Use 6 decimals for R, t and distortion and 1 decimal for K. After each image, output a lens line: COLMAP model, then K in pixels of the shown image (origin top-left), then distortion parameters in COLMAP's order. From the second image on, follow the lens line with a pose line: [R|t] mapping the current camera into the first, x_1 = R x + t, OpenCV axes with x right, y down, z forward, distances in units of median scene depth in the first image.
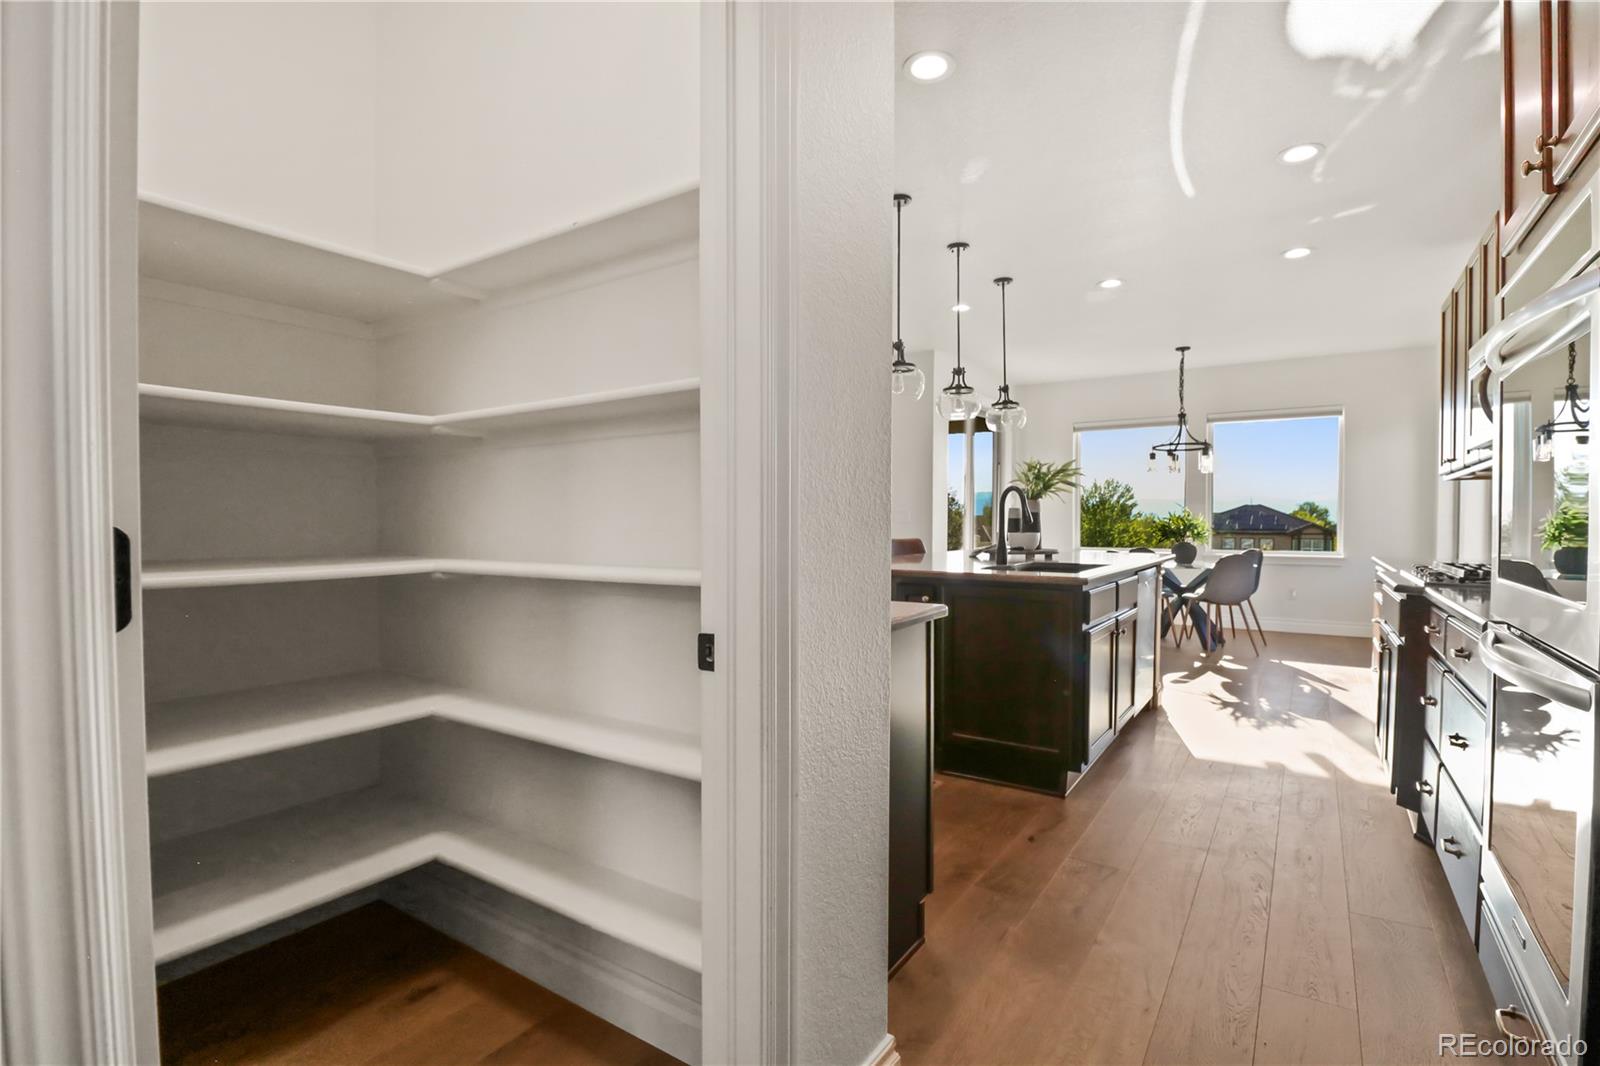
lens RADIAL K [[749.8, 0, 819.1], [0, 749.8, 541.9], [0, 0, 1]] dist [-0.011715, -0.001763]
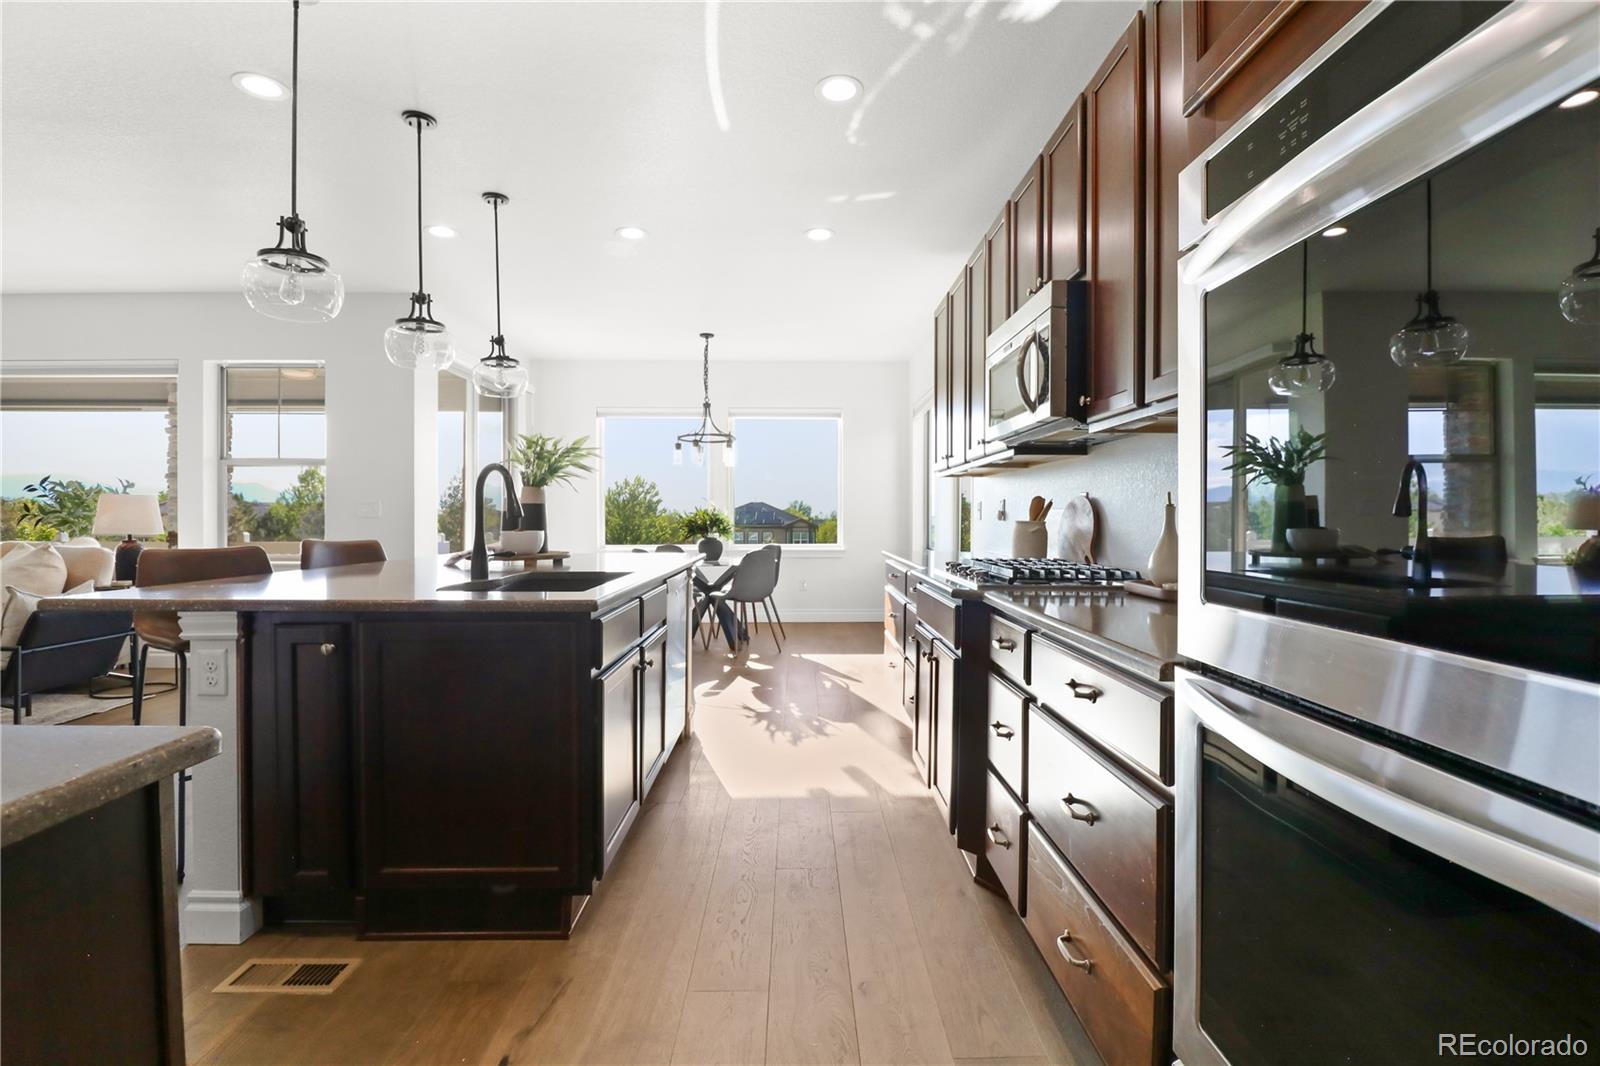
lens RADIAL K [[749.8, 0, 800.7], [0, 749.8, 524.4], [0, 0, 1]] dist [-0.011715, -0.001763]
pose [[0.834456, -0.005331, 0.551049, 0.093525], [0.014740, 0.999811, -0.012648, -0.004799], [-0.550877, 0.018677, 0.834377, 0.225198]]
